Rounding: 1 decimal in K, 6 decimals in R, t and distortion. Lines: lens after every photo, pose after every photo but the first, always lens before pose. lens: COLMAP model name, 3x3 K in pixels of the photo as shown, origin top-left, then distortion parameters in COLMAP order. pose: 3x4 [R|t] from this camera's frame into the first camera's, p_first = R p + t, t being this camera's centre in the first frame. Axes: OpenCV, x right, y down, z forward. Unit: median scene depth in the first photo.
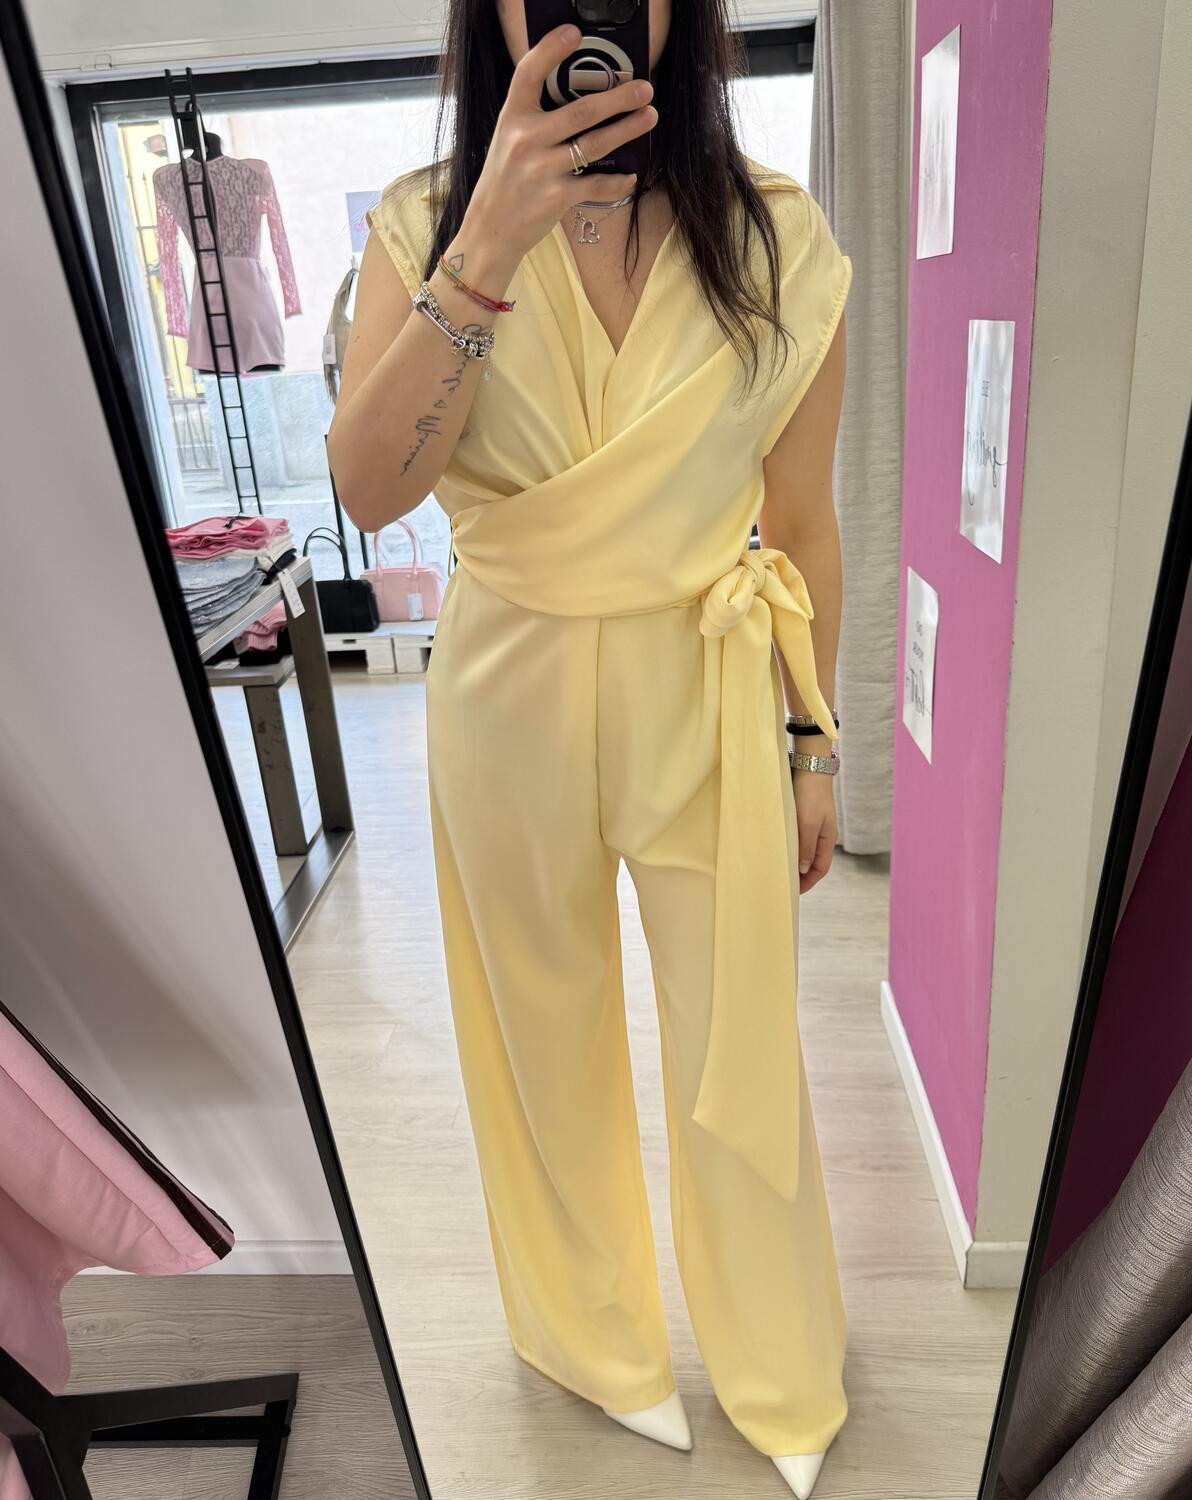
lens RADIAL K [[1054.8, 0, 571.1], [0, 1054.8, 714.0], [0, 0, 1]] dist [0.021427, -0.003105]
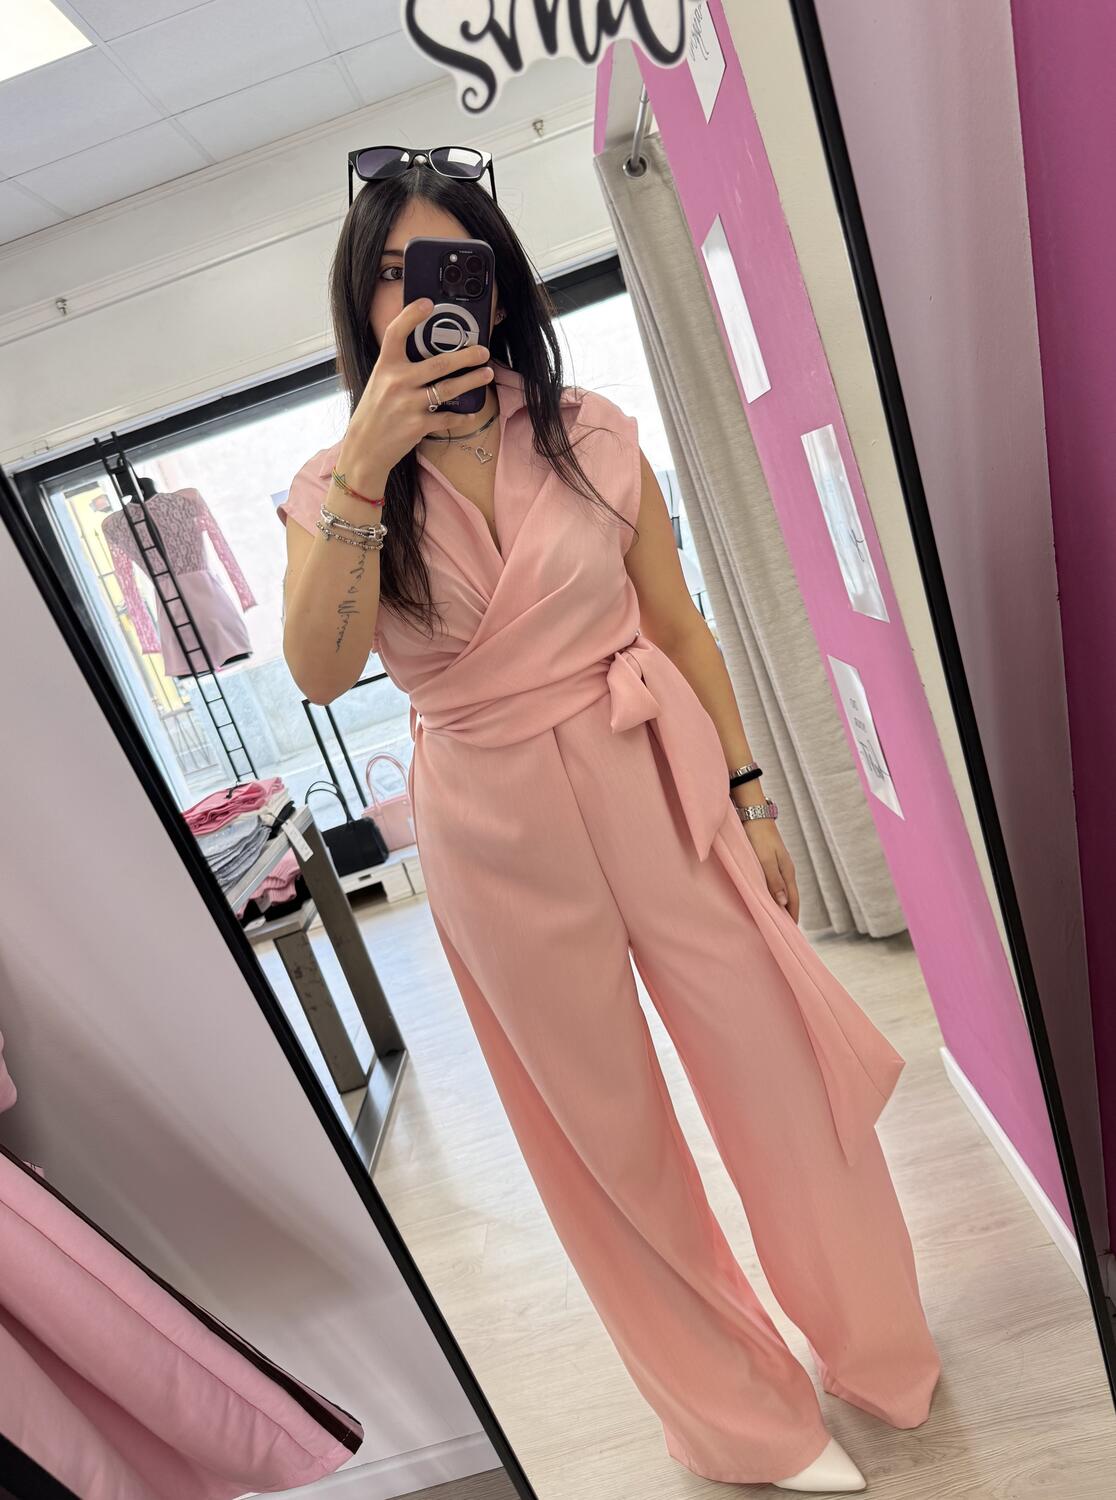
lens RADIAL K [[1031.7, 0, 550.7], [0, 1031.7, 711.4], [0, 0, 1]] dist [0.001342, -0.001294]
pose [[0.962757, -0.270368, 0.000393, 0.018454], [0.265381, 0.944718, -0.192565, 0.033699], [0.051692, 0.185497, 0.981284, -0.040035]]
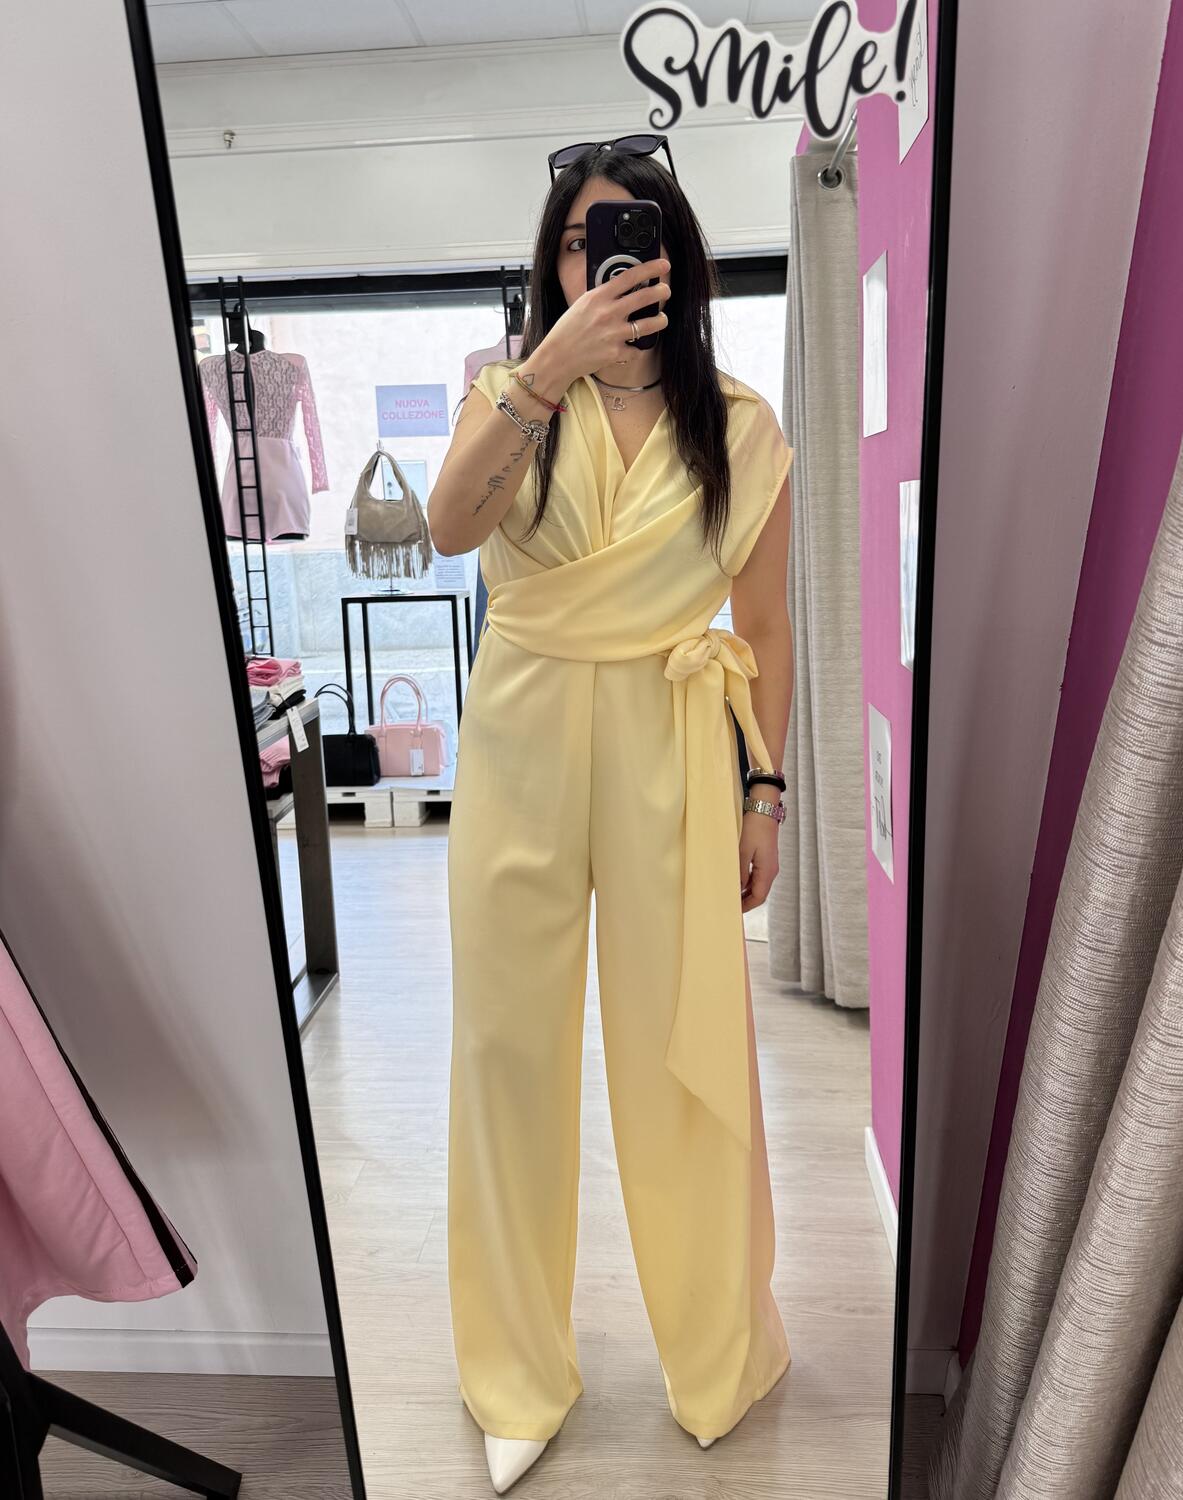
lens RADIAL K [[1116.4, 0, 576.7], [0, 1116.4, 655.3], [0, 0, 1]] dist [0.002885, -0.003201]
pose [[0.999570, 0.026617, -0.012334, 0.023252], [-0.028730, 0.973201, -0.228152, 0.059354], [0.005931, 0.228409, 0.973547, -0.088603]]
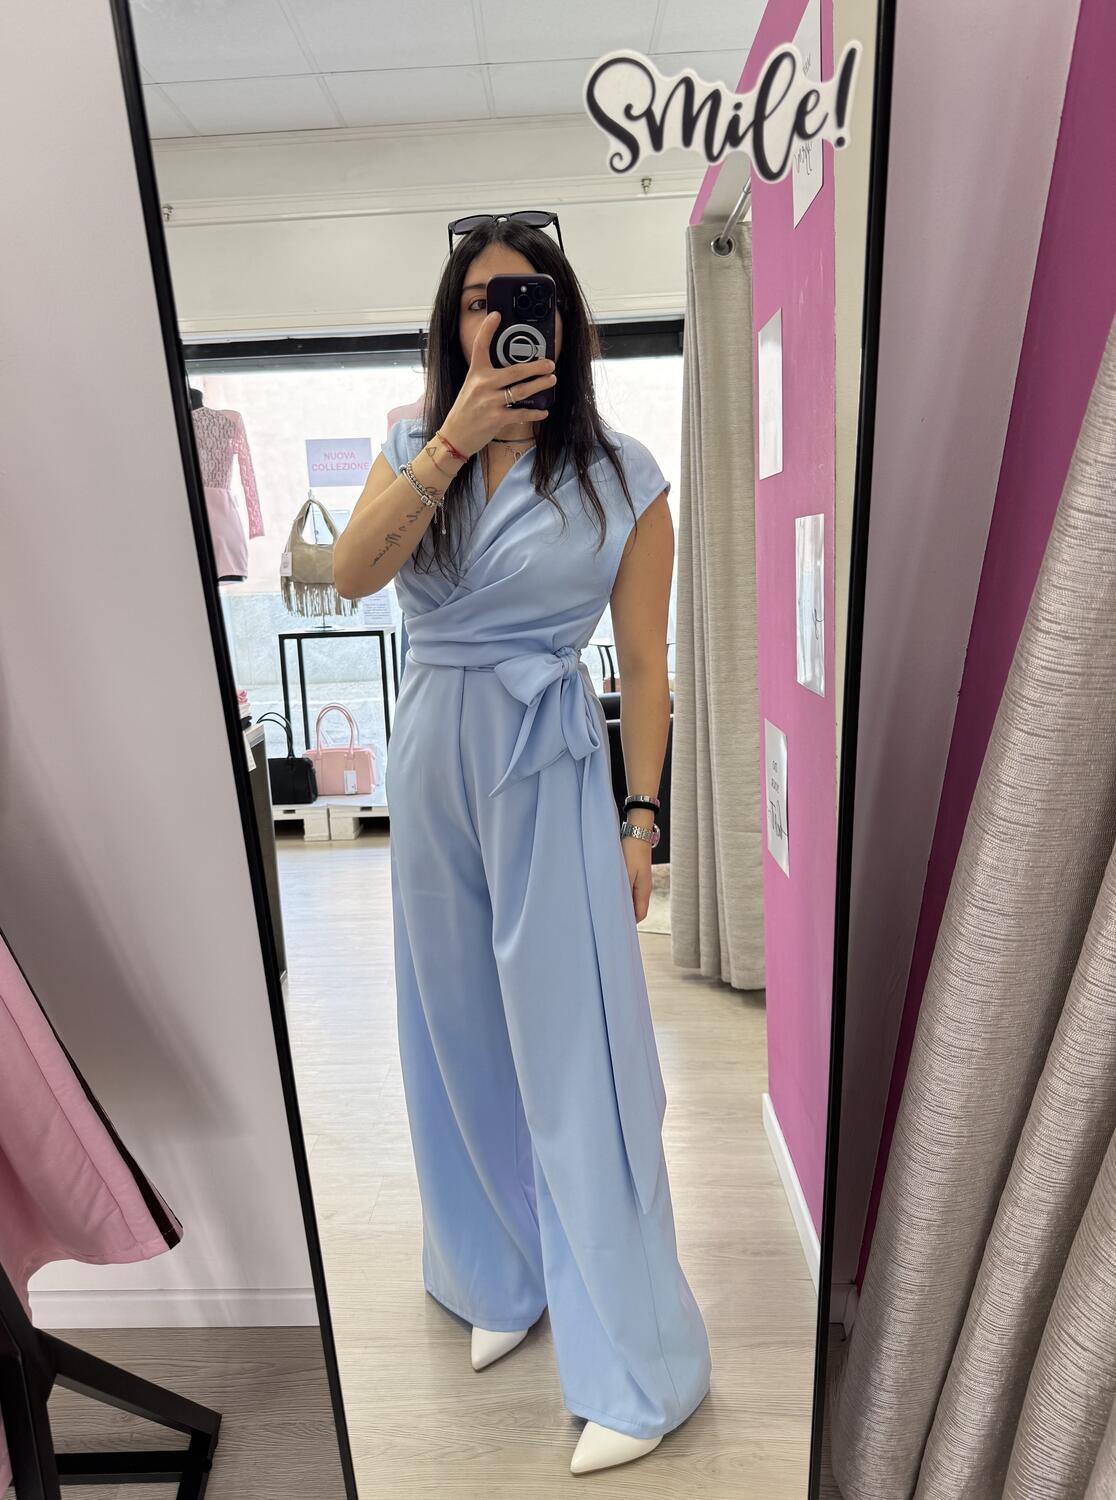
lens RADIAL K [[1000.5, 0, 523.8], [0, 1000.5, 713.6], [0, 0, 1]] dist [0.002640, -0.001088]
pose [[0.999528, 0.013241, 0.027709, 0.007780], [-0.007341, 0.979139, -0.203061, 0.065004], [-0.029820, 0.202762, 0.978774, -0.082280]]
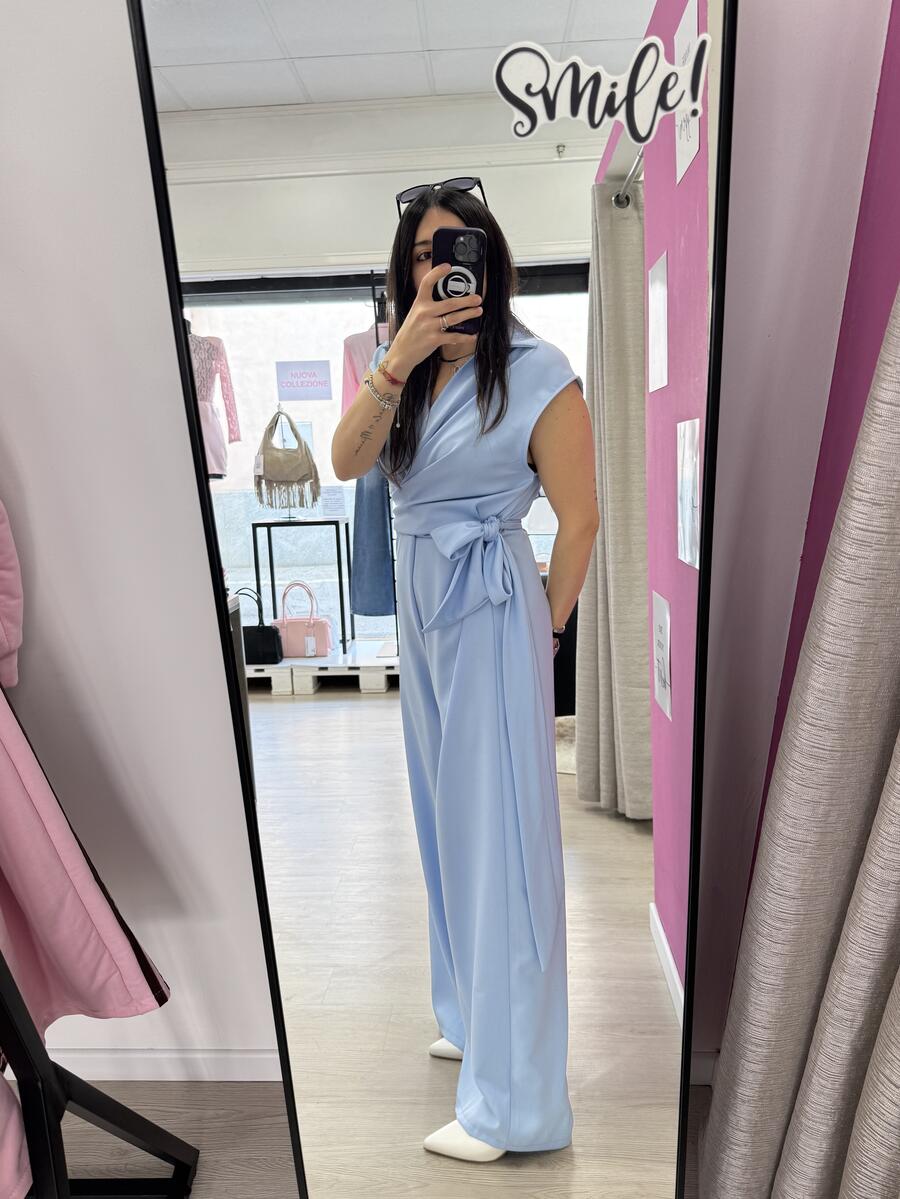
lens RADIAL K [[844.8, 0, 445.6], [0, 844.8, 589.0], [0, 0, 1]] dist [0.005368, -0.004284]
pose [[0.999687, 0.021135, 0.013393, 0.011826], [-0.017834, 0.977303, -0.211094, 0.079646], [-0.017550, 0.210789, 0.977374, -0.098035]]
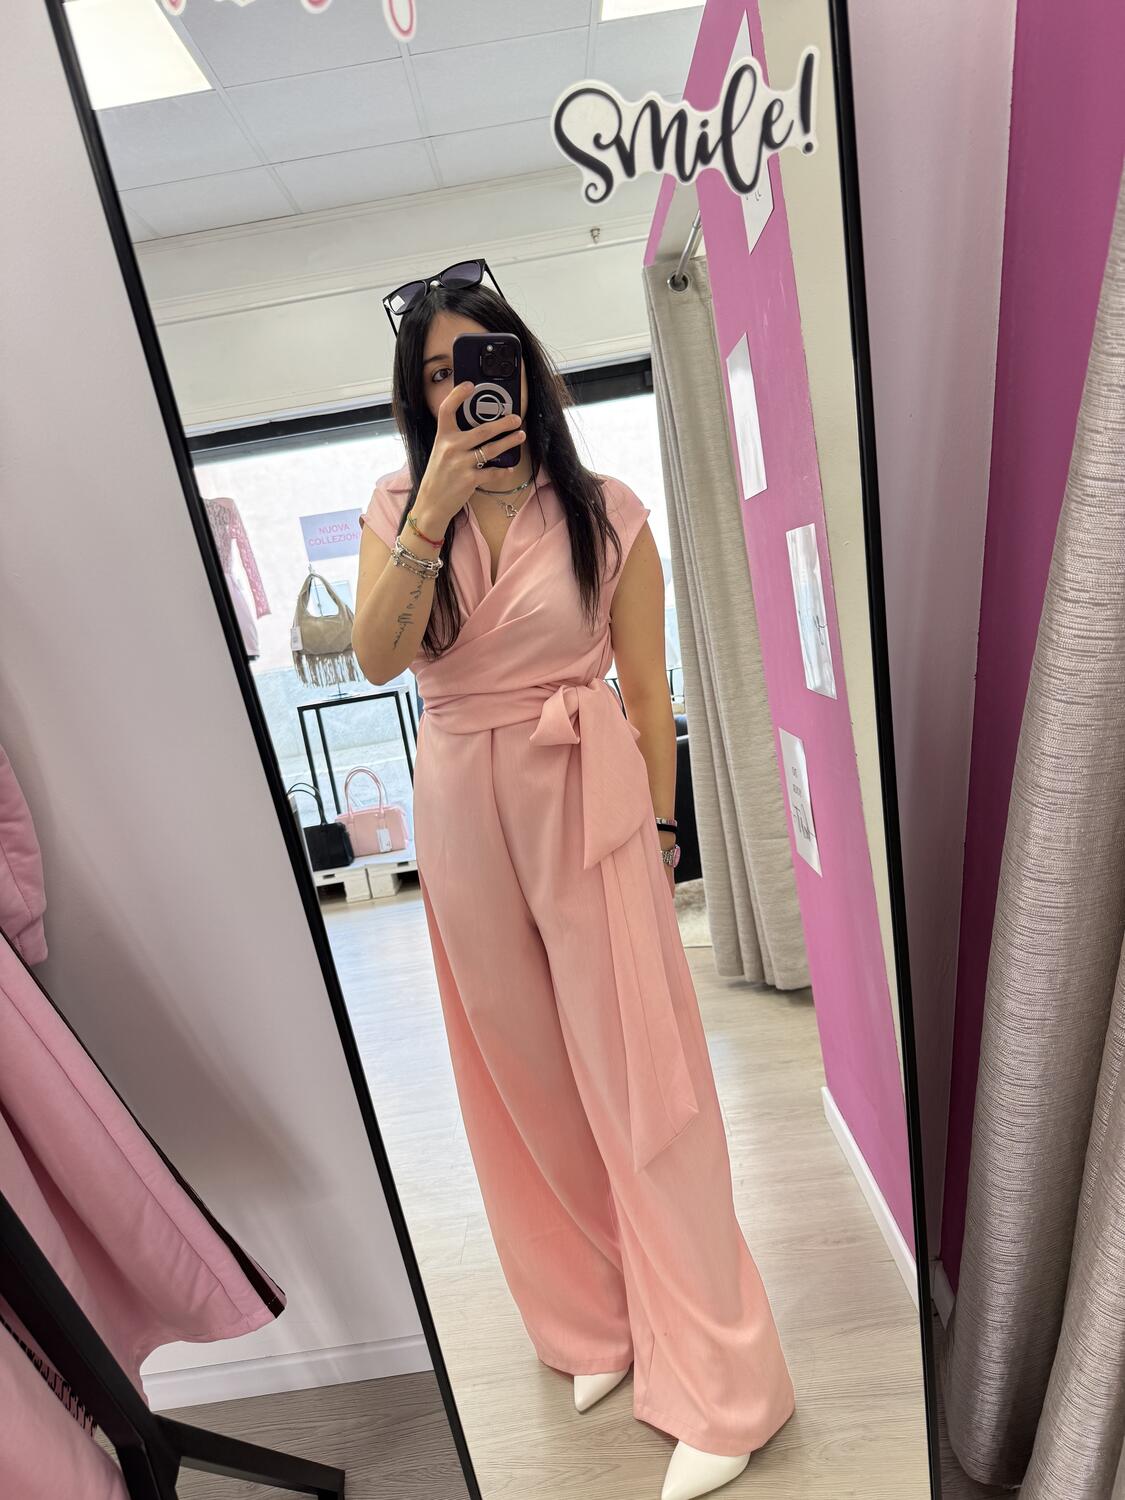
lens RADIAL K [[960.1, 0, 555.5], [0, 960.1, 749.1], [0, 0, 1]] dist [0.001503, -0.002916]
pose [[0.992599, -0.112286, 0.046253, 0.000343], [0.119480, 0.971125, -0.206497, 0.064442], [-0.021731, 0.210495, 0.977353, -0.073547]]
